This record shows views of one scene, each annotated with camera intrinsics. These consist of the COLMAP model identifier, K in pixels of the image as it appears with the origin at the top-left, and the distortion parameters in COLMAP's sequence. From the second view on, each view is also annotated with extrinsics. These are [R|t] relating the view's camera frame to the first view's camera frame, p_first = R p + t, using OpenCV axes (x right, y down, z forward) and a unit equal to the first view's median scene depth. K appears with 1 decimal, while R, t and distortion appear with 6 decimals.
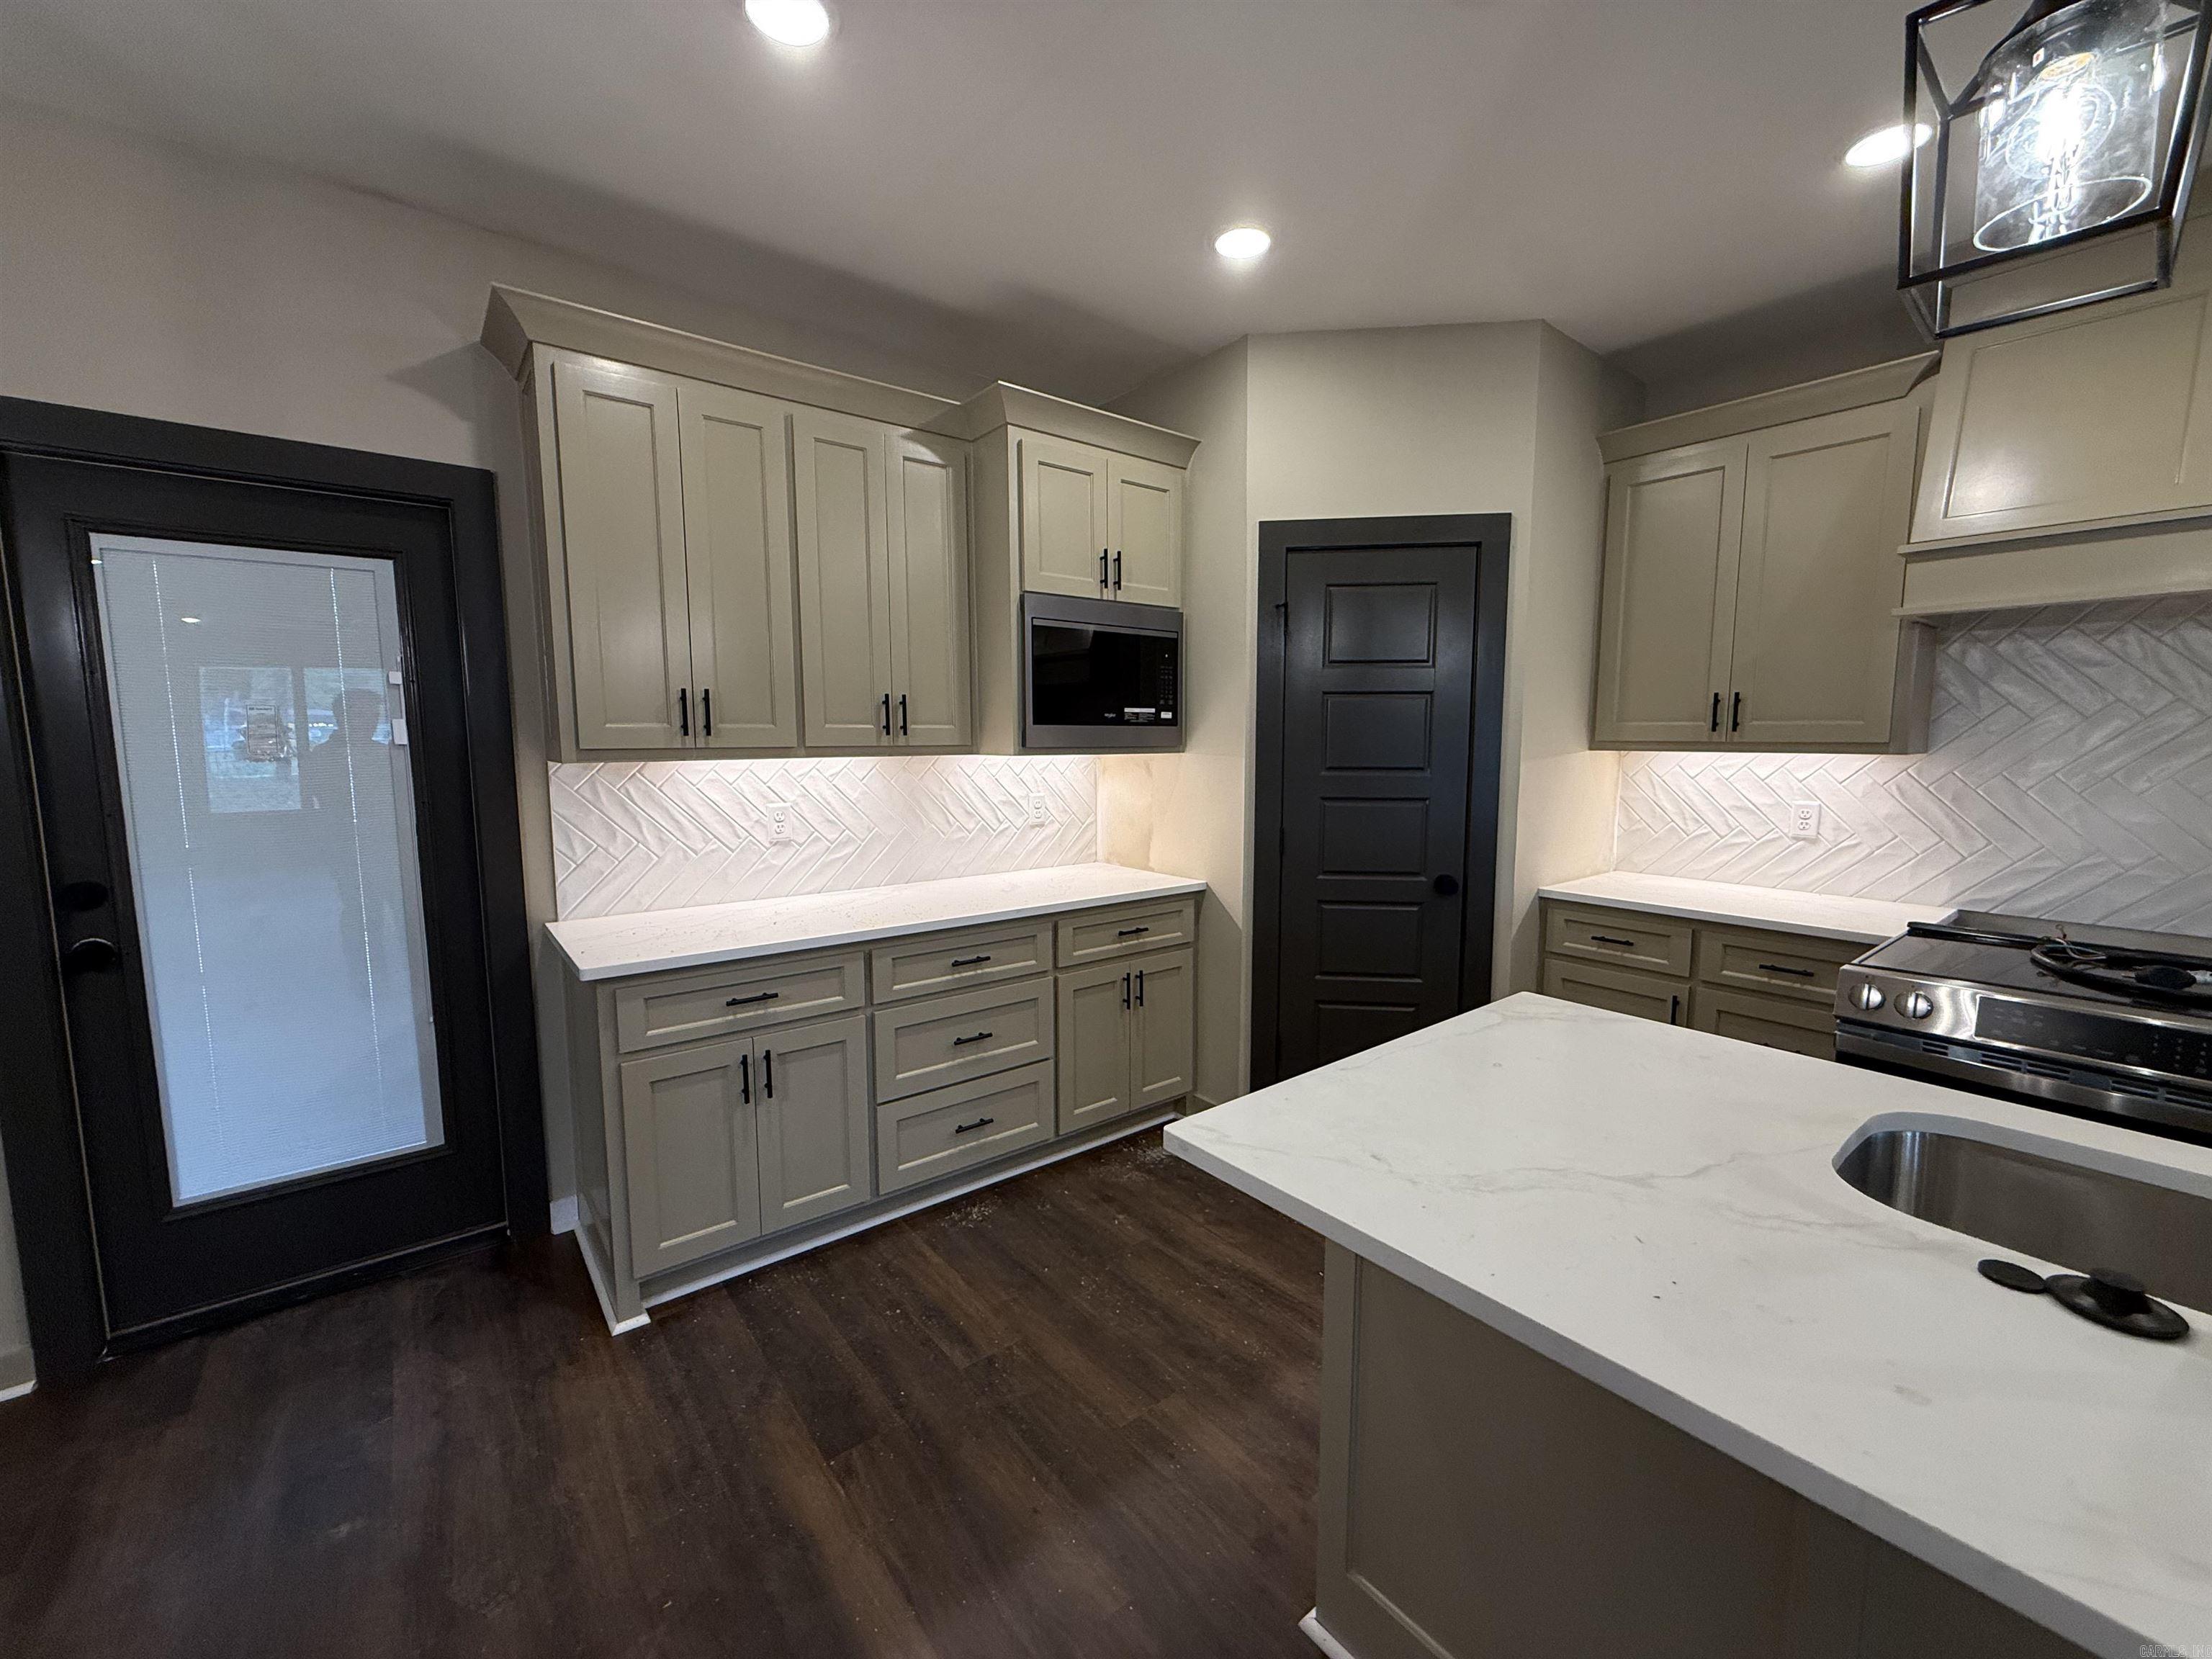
lens RADIAL K [[882.9, 0, 1103.1], [0, 882.9, 828.4], [0, 0, 1]] dist [0.001452, -0.000899]
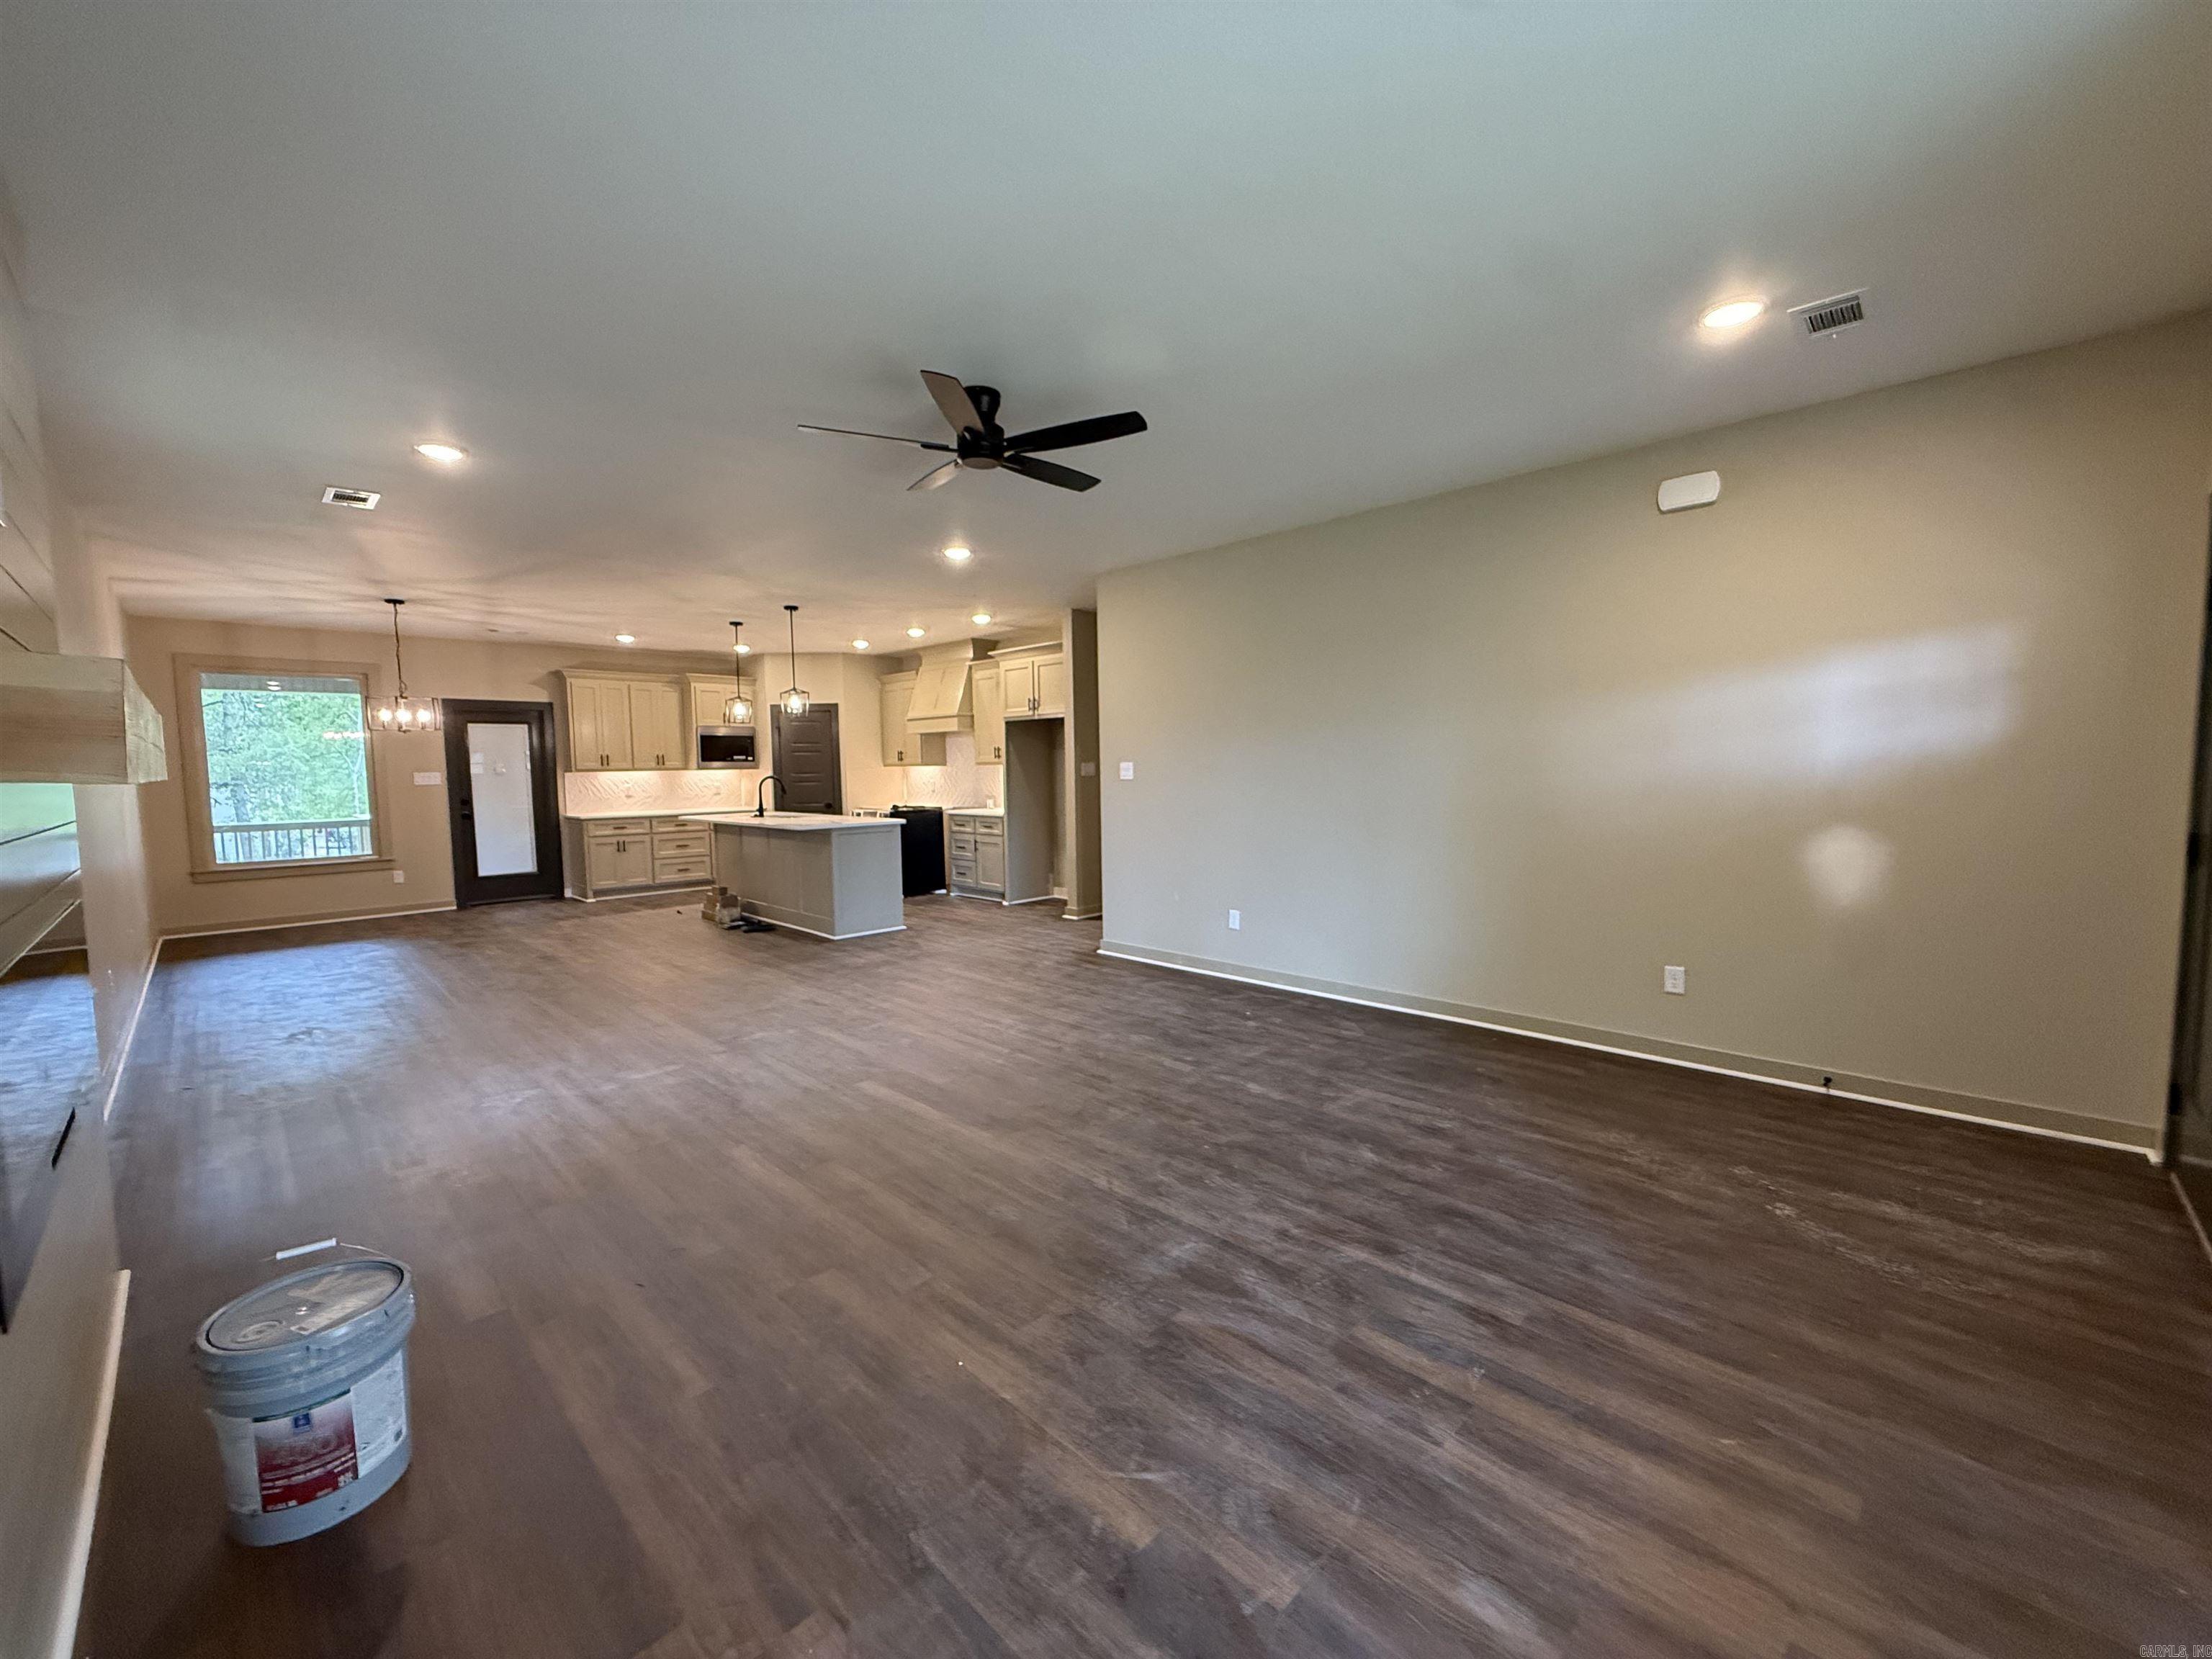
lens RADIAL K [[882.9, 0, 1103.4], [0, 882.9, 830.4], [0, 0, 1]] dist [0.001452, -0.000899]
pose [[0.992674, -0.022235, 0.118763, 1.104238], [0.026247, 0.999133, -0.032331, 0.319178], [-0.117941, 0.035211, 0.992396, -2.741880]]
